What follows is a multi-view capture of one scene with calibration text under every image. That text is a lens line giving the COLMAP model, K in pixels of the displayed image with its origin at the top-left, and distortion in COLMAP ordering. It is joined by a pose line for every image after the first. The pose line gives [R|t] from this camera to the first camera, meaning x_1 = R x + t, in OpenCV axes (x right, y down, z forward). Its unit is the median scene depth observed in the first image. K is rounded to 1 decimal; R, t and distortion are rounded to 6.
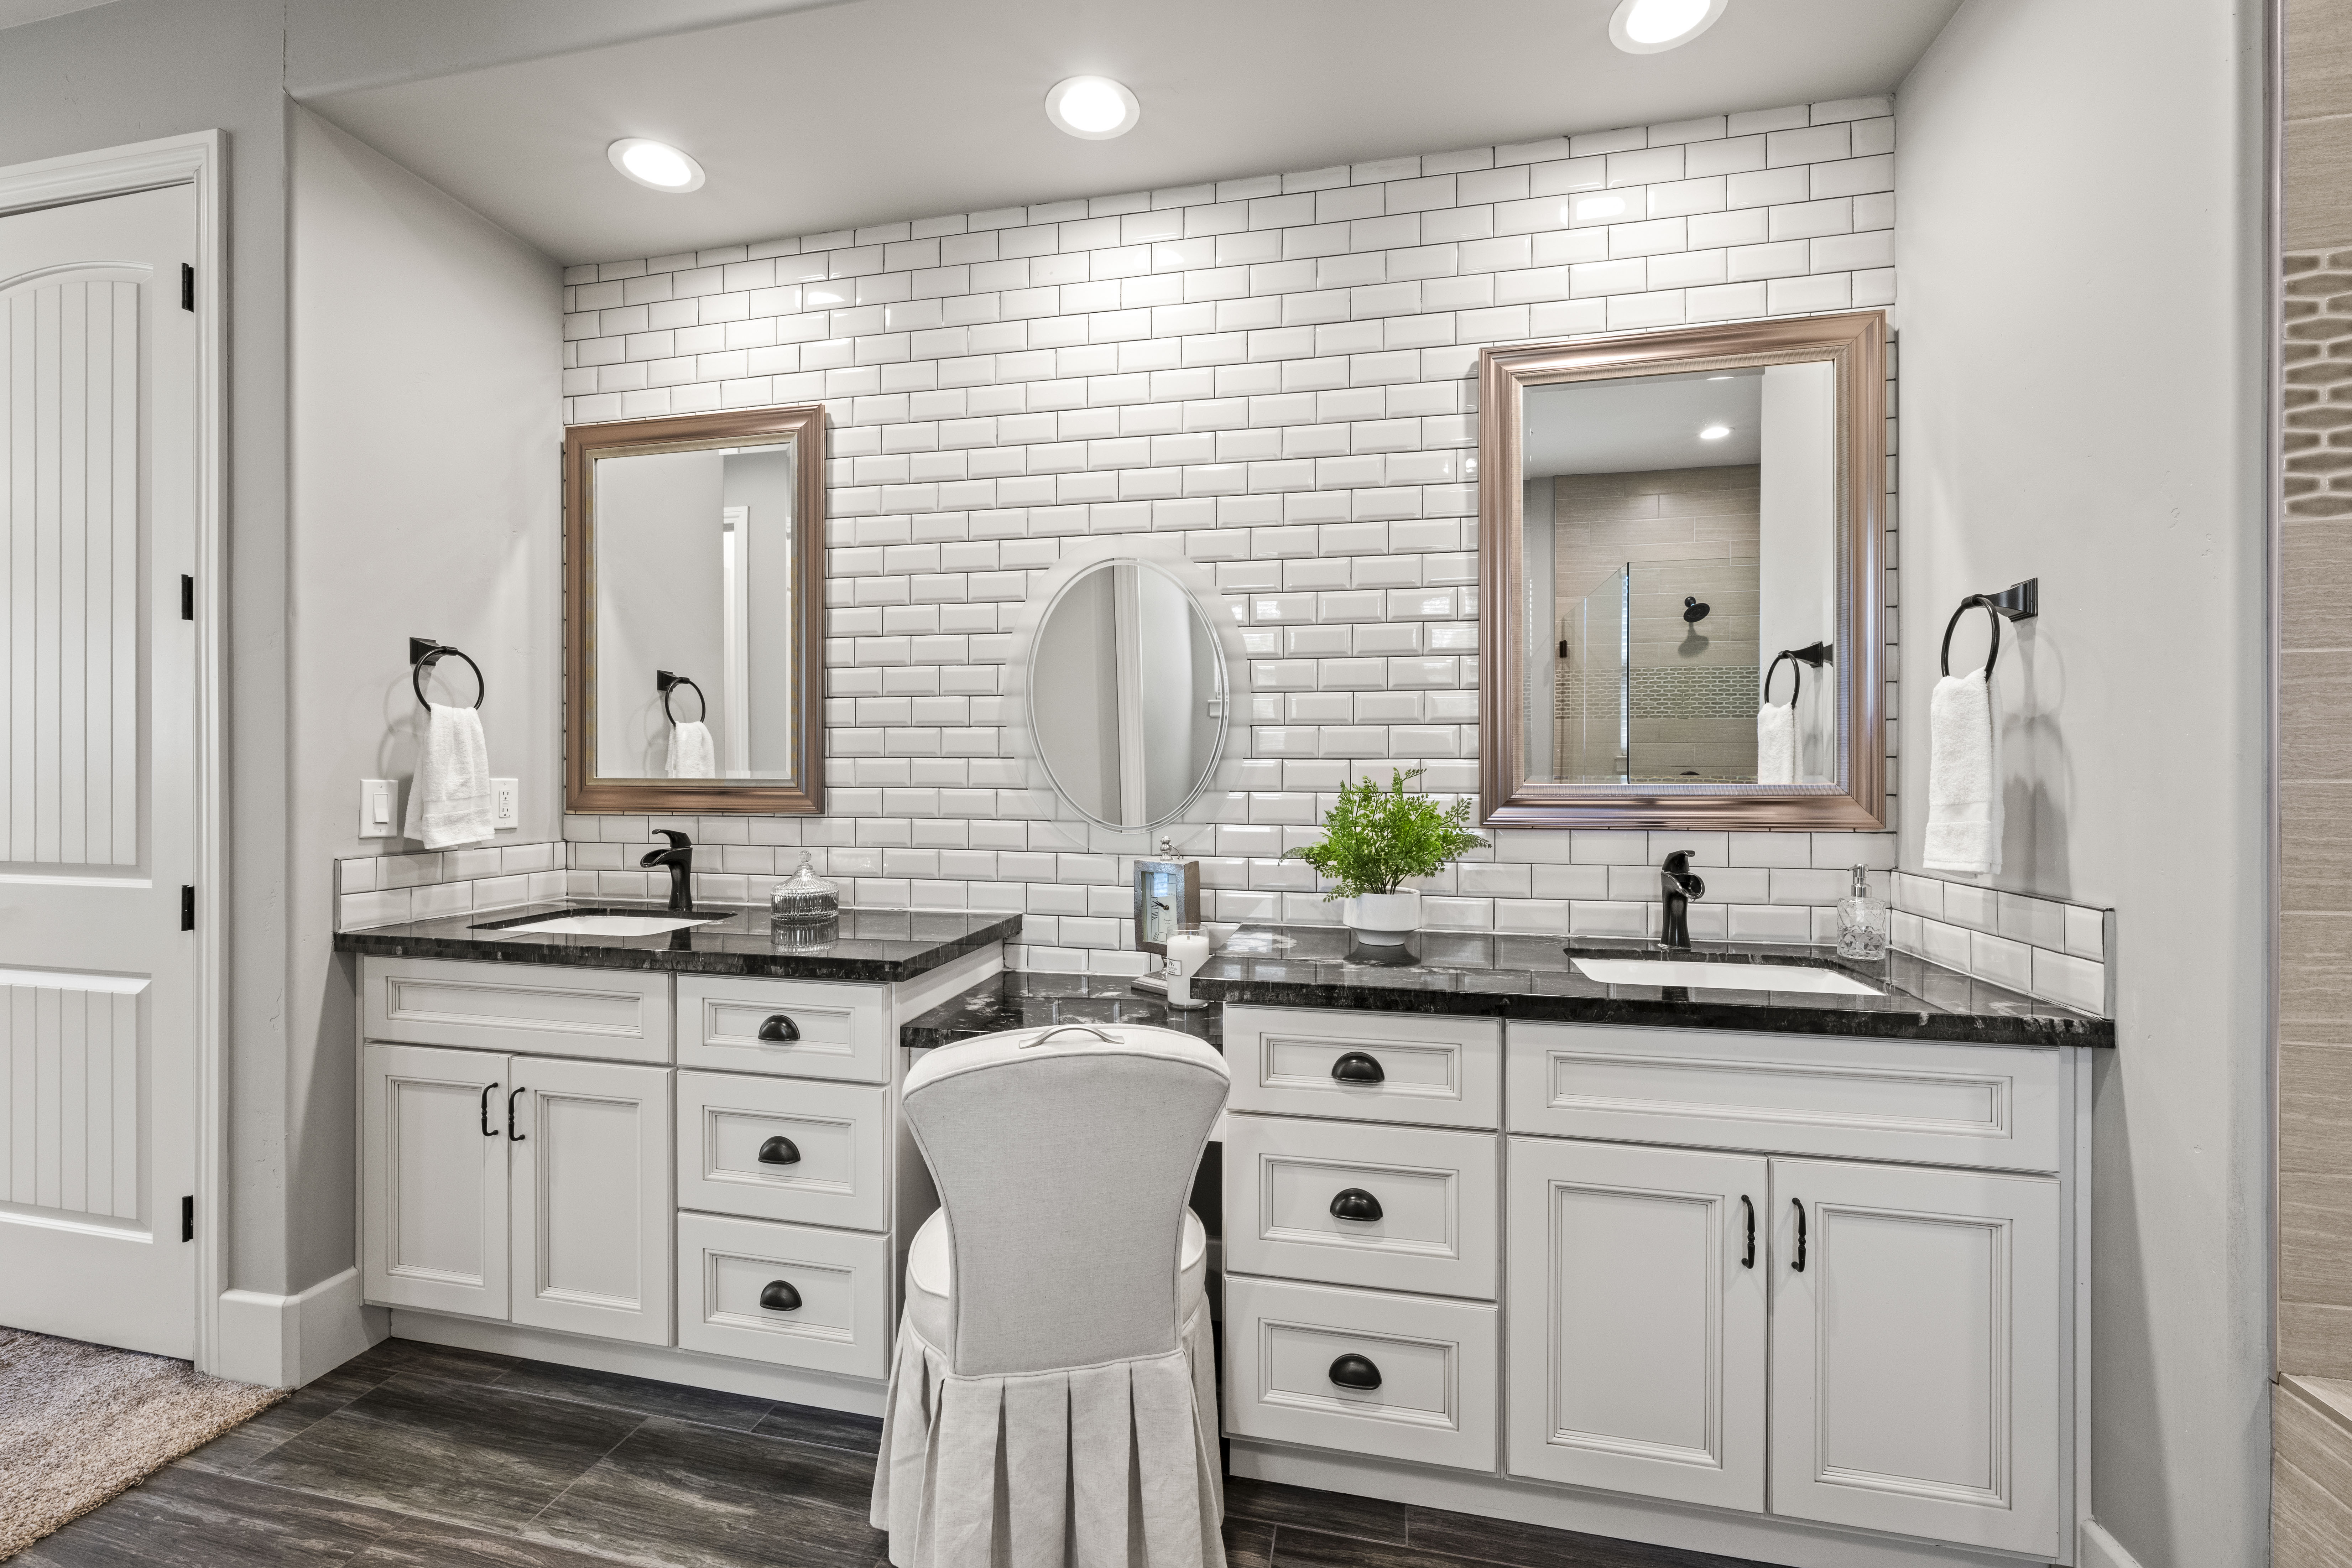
lens RADIAL K [[950.4, 0, 1184.6], [0, 950.4, 776.0], [0, 0, 1]] dist [-0.003035, 0.000582]
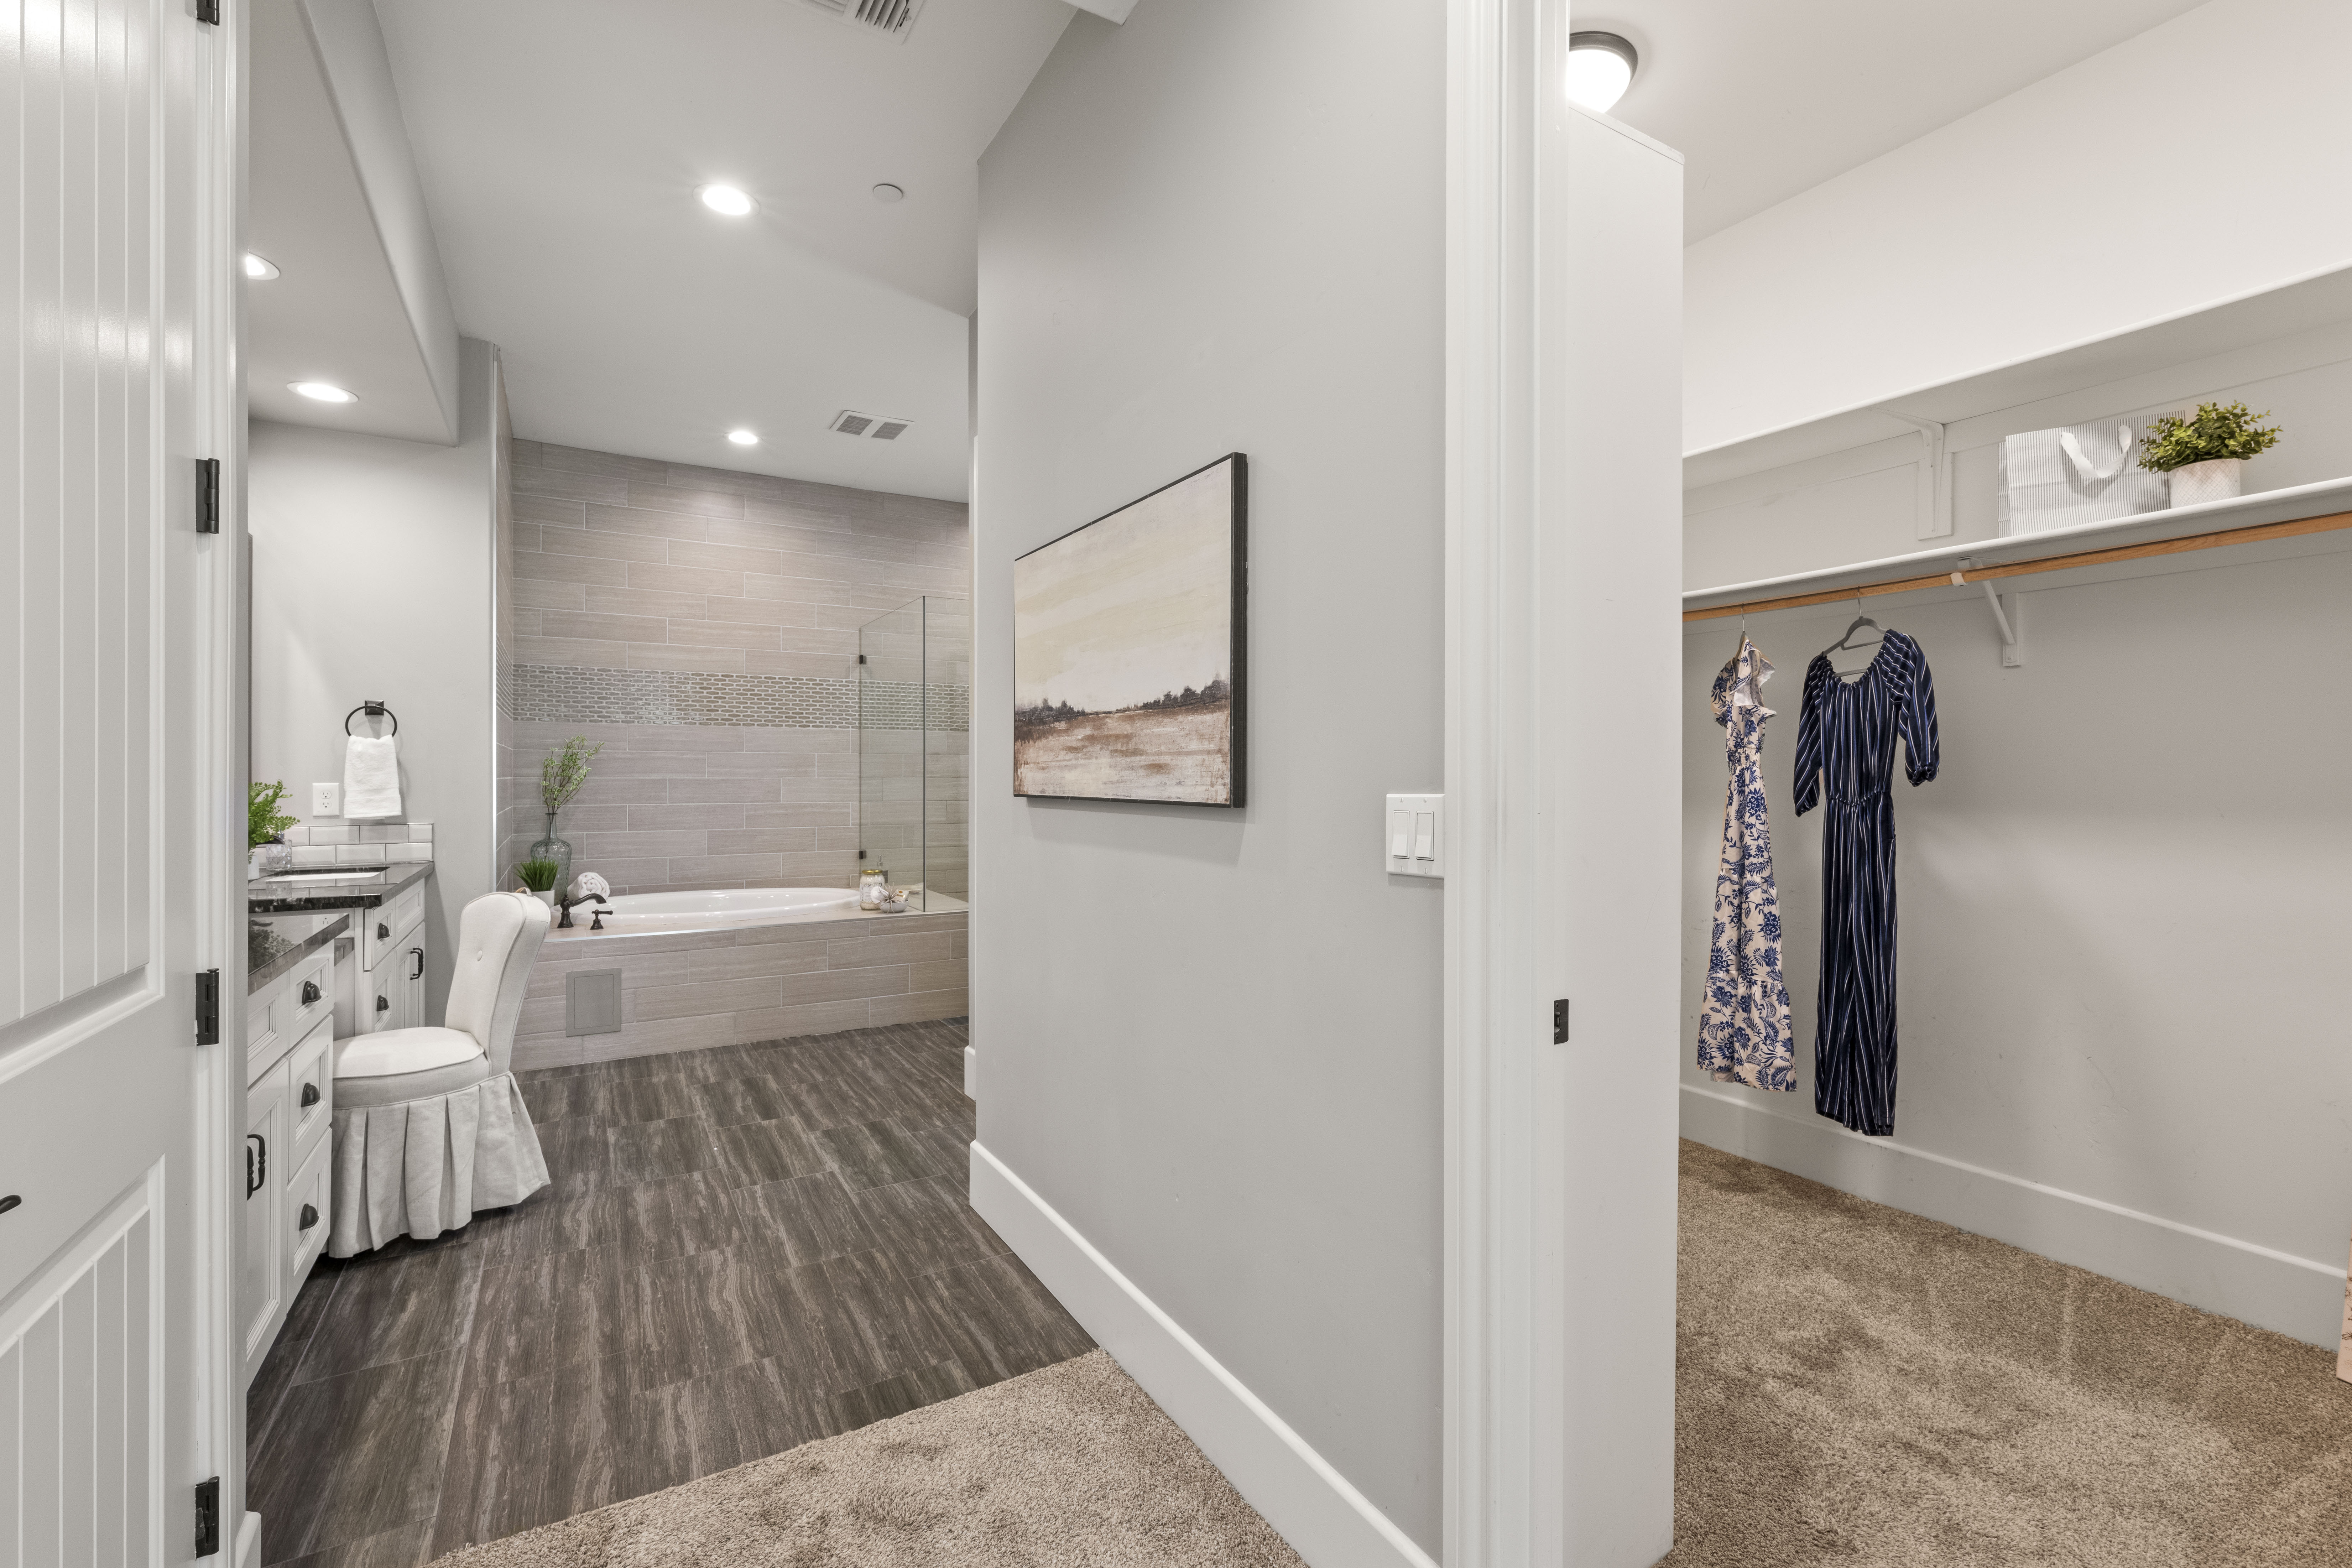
lens RADIAL K [[1001.9, 0, 1177.3], [0, 1001.9, 779.4], [0, 0, 1]] dist [-0.003974, 0.000670]
pose [[-0.684421, -0.005522, 0.729066, -1.790315], [-0.000537, 0.999975, 0.007070, -0.011584], [-0.729086, 0.004447, -0.684407, 0.905436]]
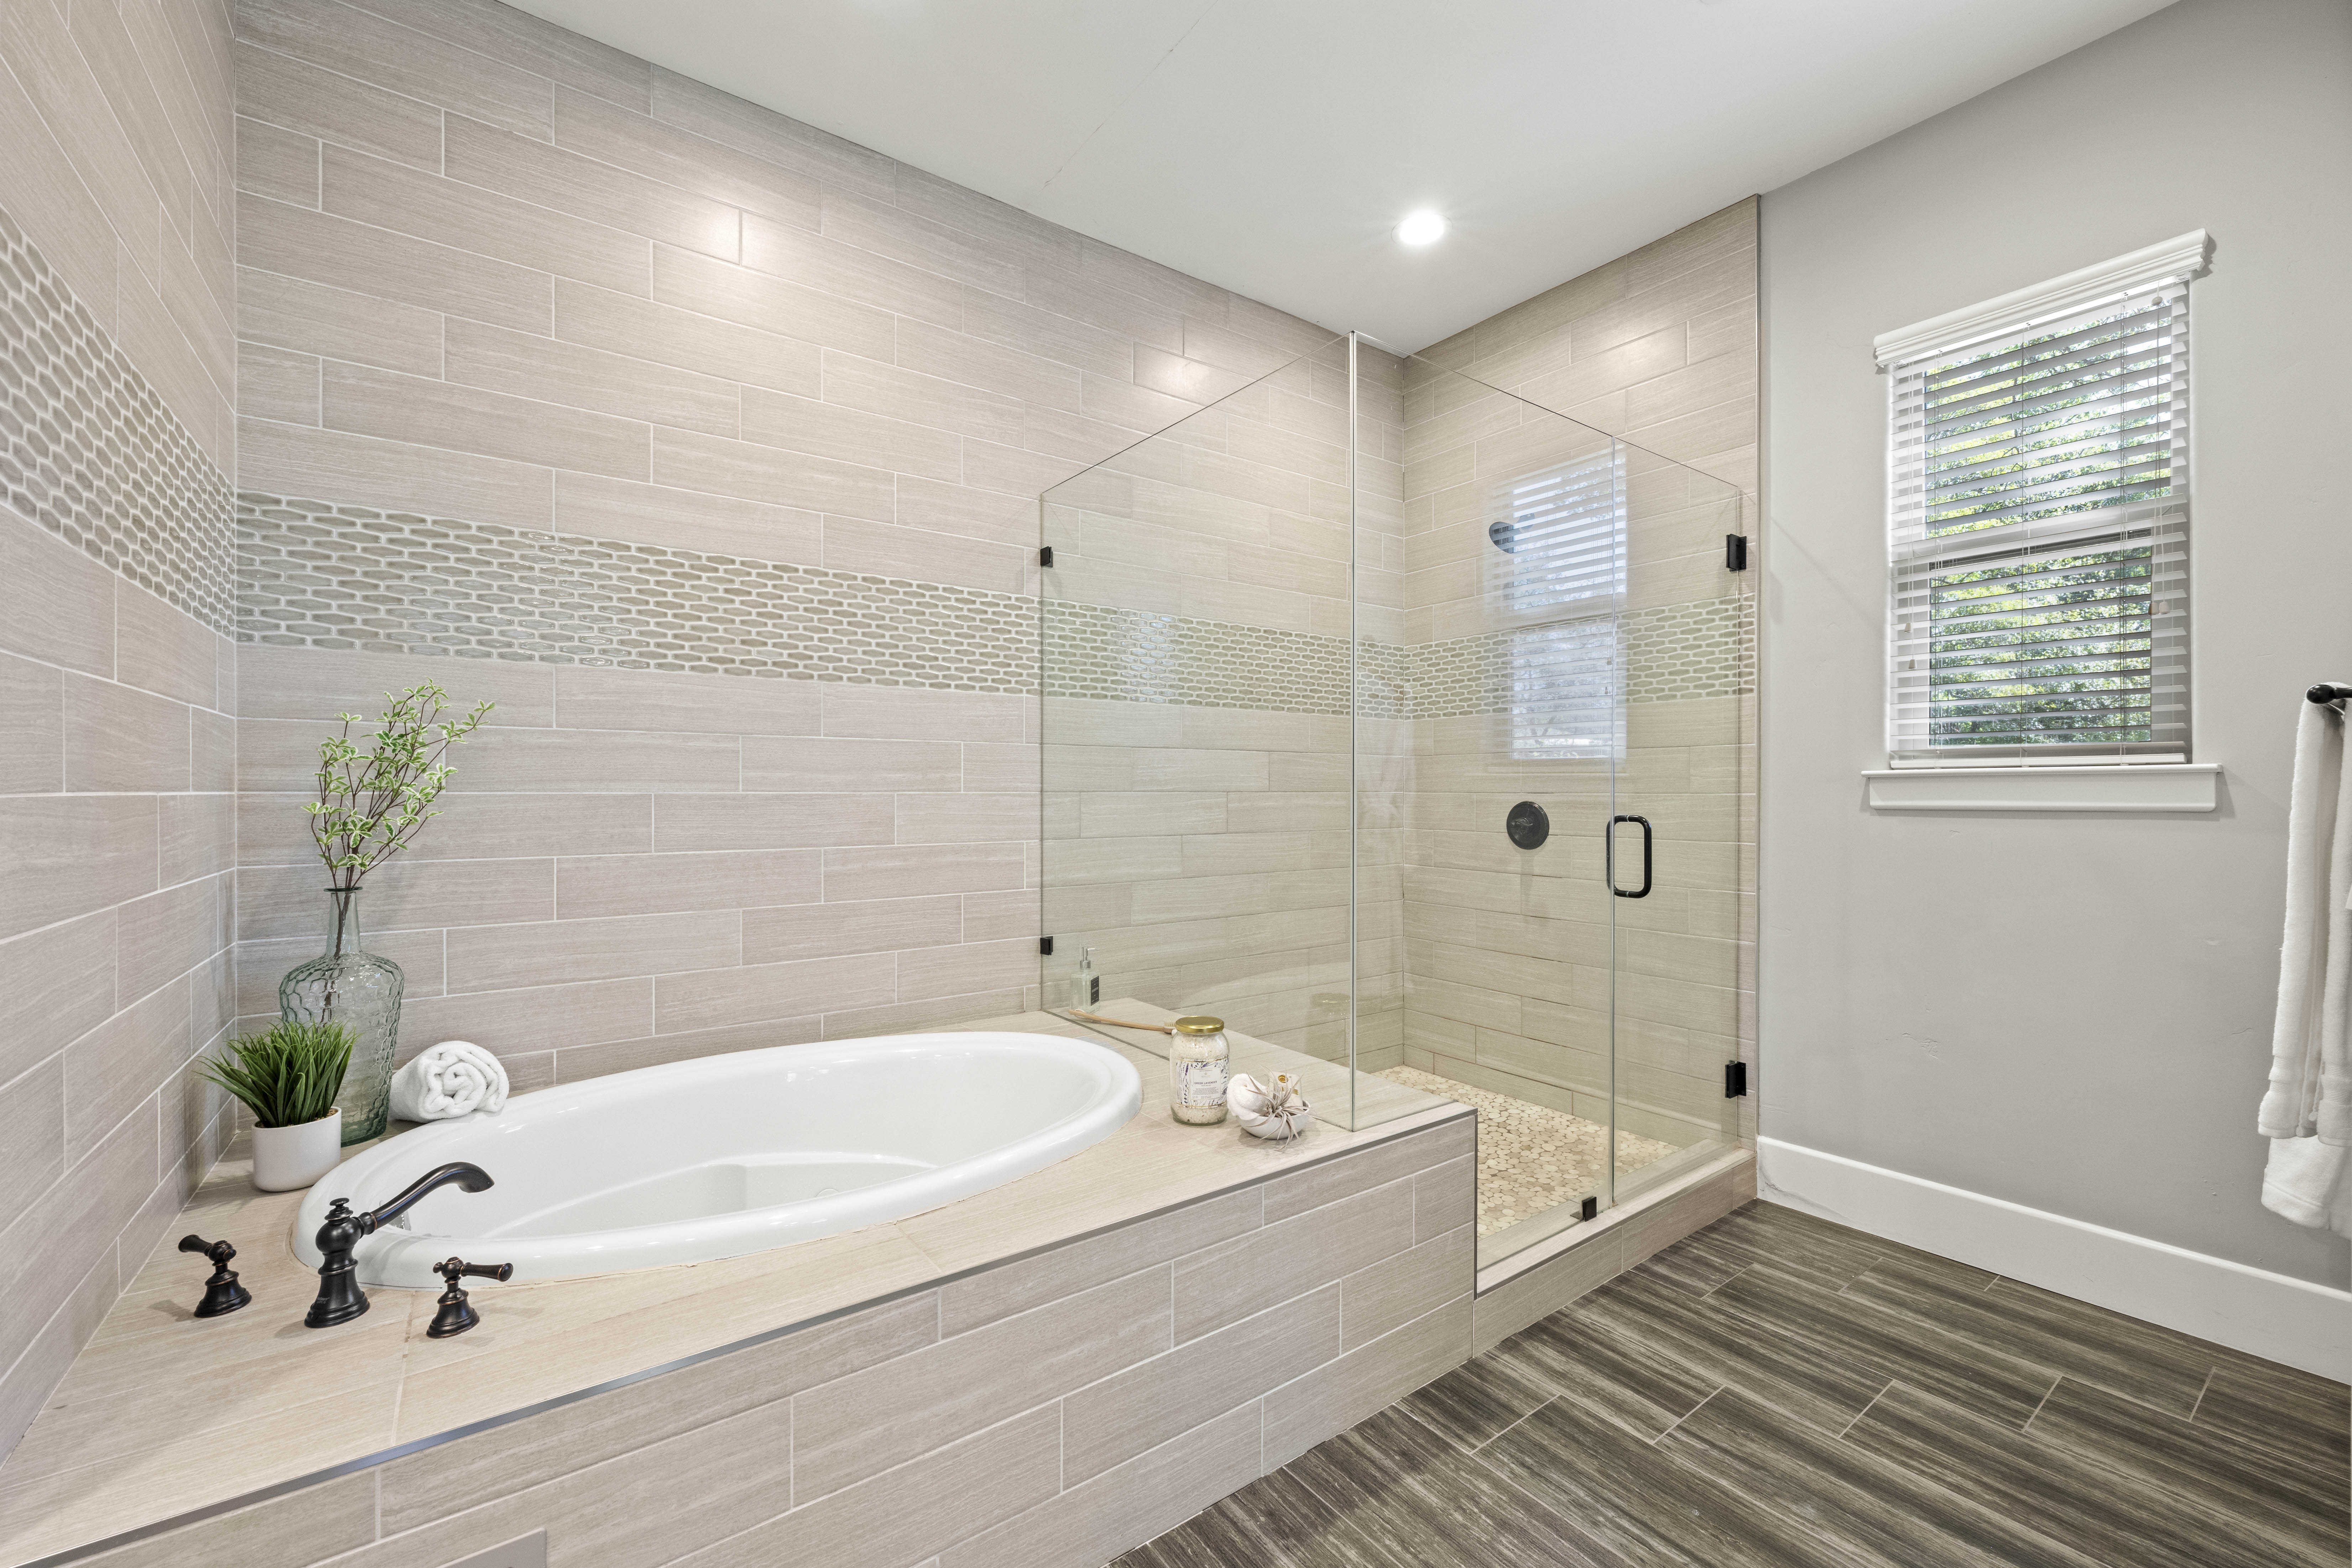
lens RADIAL K [[950.4, 0, 1180.4], [0, 950.4, 793.3], [0, 0, 1]] dist [-0.003035, 0.000582]
pose [[-0.748283, -0.003384, 0.663371, -0.028183], [0.000354, 0.999985, 0.005500, -0.001627], [-0.663380, 0.004350, -0.748270, 0.467951]]
